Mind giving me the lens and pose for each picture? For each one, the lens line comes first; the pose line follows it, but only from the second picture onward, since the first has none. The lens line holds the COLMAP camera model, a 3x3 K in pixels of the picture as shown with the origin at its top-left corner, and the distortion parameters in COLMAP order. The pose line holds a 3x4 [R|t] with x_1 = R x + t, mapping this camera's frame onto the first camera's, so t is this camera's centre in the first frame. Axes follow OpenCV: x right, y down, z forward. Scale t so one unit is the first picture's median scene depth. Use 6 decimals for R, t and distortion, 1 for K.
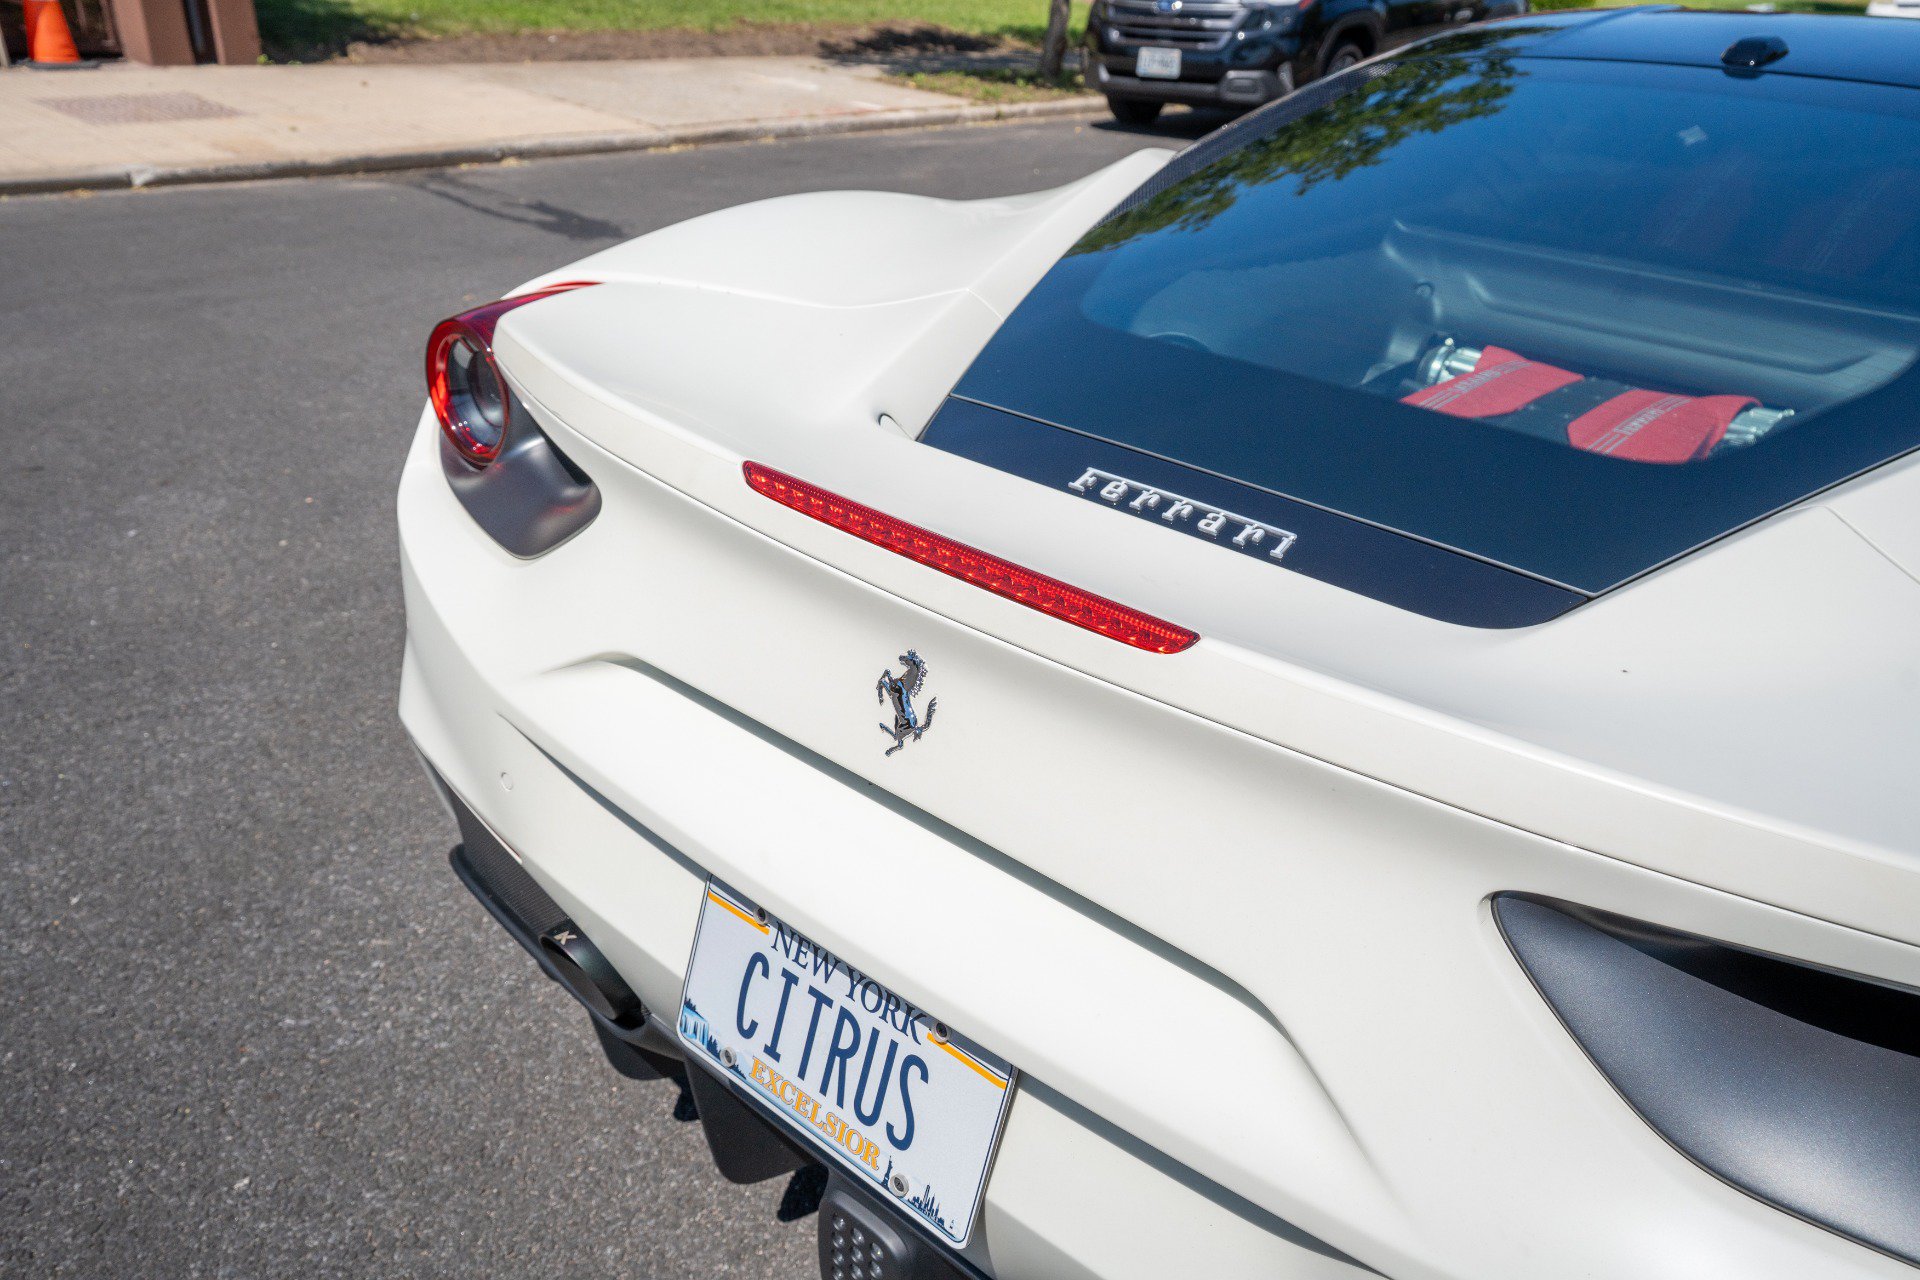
lens RADIAL K [[1457.1, 0, 967.3], [0, 1457.1, 639.0], [0, 0, 1]] dist [-0.009894, 0.070771]
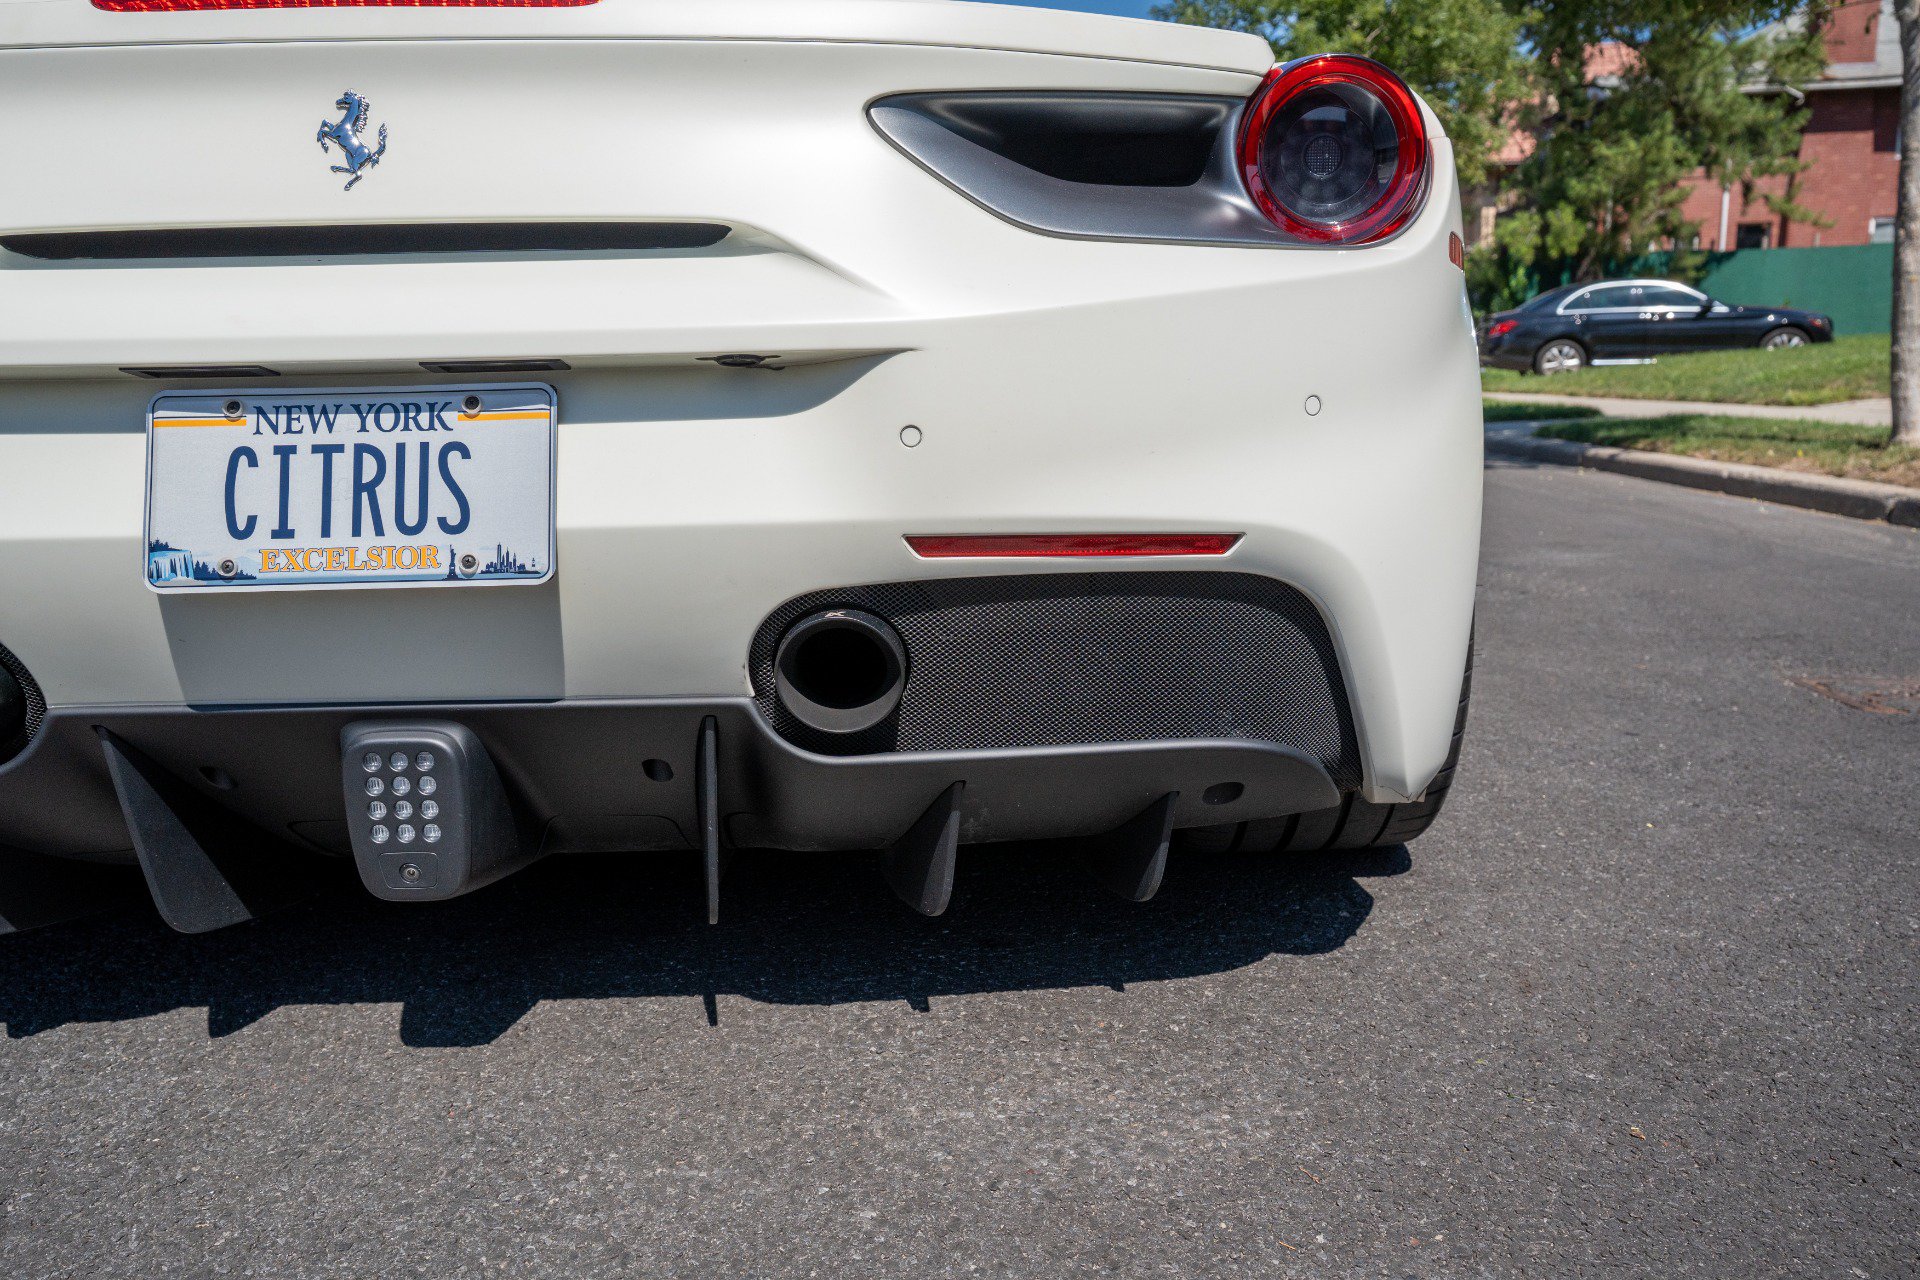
lens RADIAL K [[1457.1, 0, 967.3], [0, 1457.1, 639.0], [0, 0, 1]] dist [-0.009894, 0.070771]
pose [[0.760363, -0.192230, 0.620399, -0.207674], [0.345502, 0.928549, -0.135739, 0.327184], [-0.549978, 0.317560, 0.772451, -0.006163]]
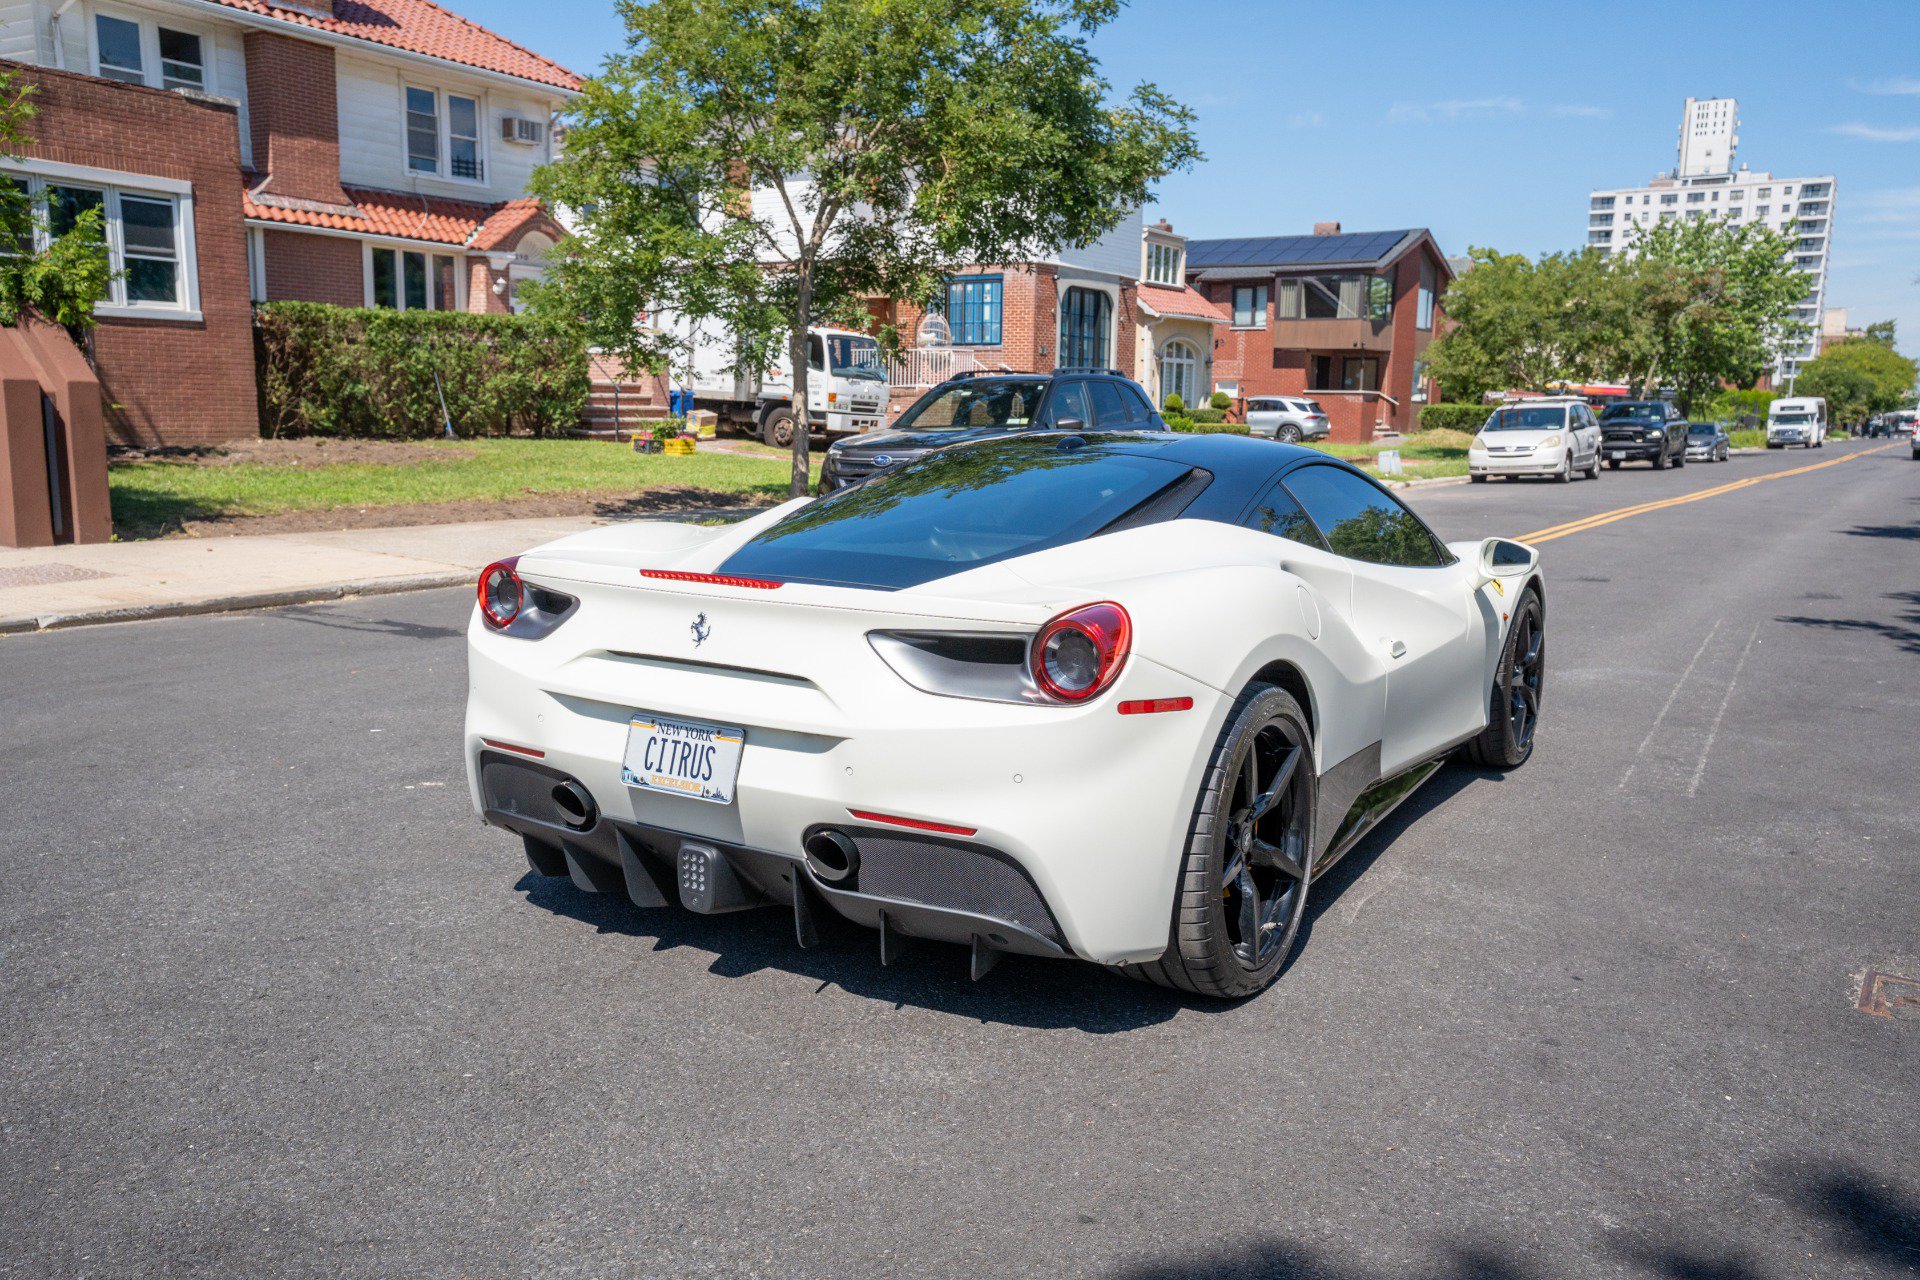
lens RADIAL K [[1513.5, 0, 983.5], [0, 1513.5, 649.5], [0, 0, 1]] dist [-0.013024, 0.070640]
pose [[0.985167, -0.063340, 0.159479, 0.015189], [0.107021, 0.953278, -0.282501, 0.475744], [-0.134134, 0.295379, 0.945917, -0.946651]]
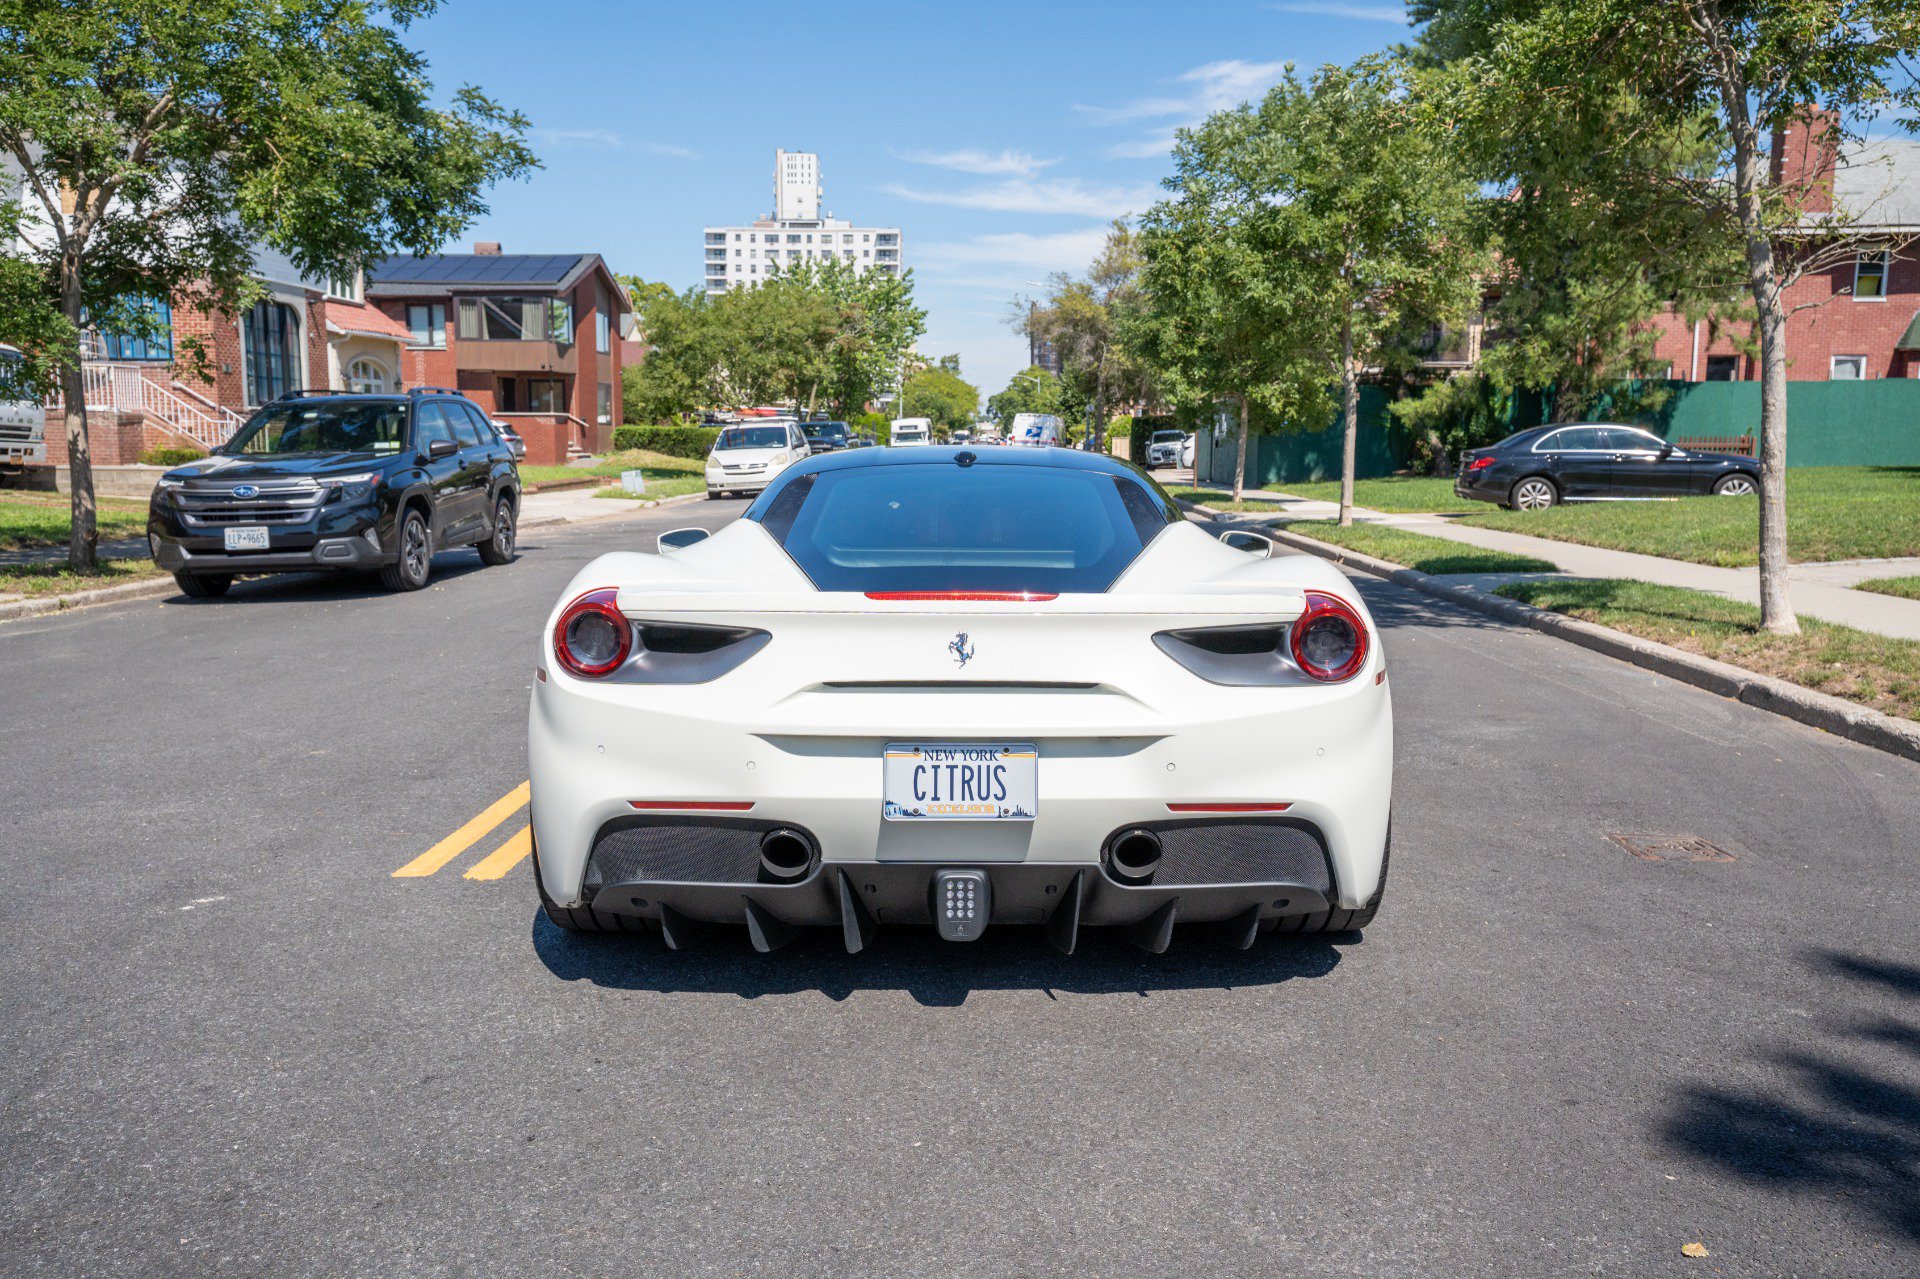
lens RADIAL K [[1508.4, 0, 985.3], [0, 1508.4, 639.4], [0, 0, 1]] dist [-0.018910, 0.083744]
pose [[0.747669, -0.137058, 0.649774, -0.916142], [0.326214, 0.928078, -0.179600, 0.271144], [-0.578426, 0.346246, 0.738605, -0.601030]]
